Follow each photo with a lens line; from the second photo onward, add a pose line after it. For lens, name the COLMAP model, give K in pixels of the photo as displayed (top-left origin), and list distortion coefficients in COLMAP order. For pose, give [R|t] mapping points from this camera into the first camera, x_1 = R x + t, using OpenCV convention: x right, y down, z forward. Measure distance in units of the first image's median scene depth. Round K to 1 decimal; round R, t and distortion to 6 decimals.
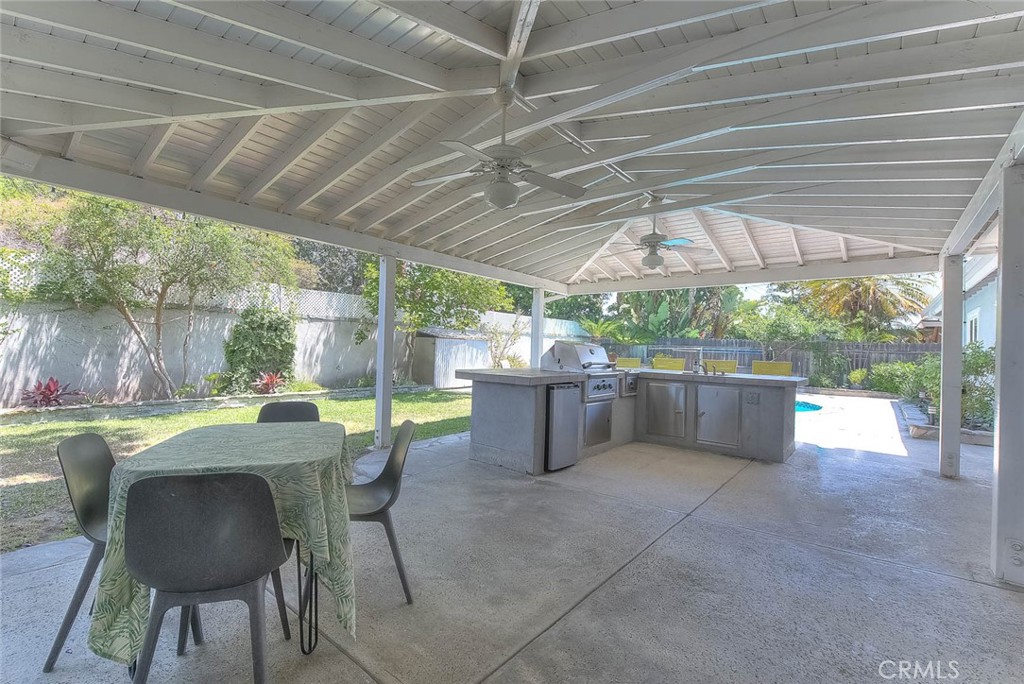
lens RADIAL K [[428.5, 0, 515.2], [0, 428.5, 345.8], [0, 0, 1]] dist [-0.012438, 0.000861]
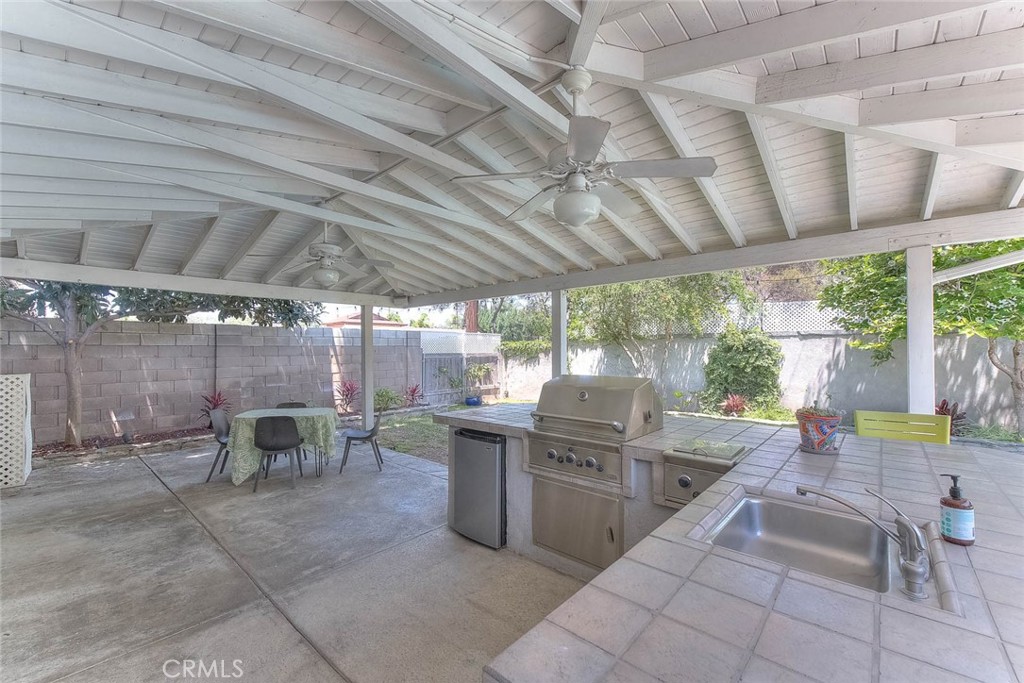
lens RADIAL K [[413.0, 0, 512.5], [0, 413.0, 348.3], [0, 0, 1]] dist [-0.006268, -0.000420]
pose [[-0.009691, -0.030315, -0.999493, 0.406624], [0.013057, 0.999451, -0.030440, -0.024816], [0.999868, -0.013345, -0.009290, 0.486354]]
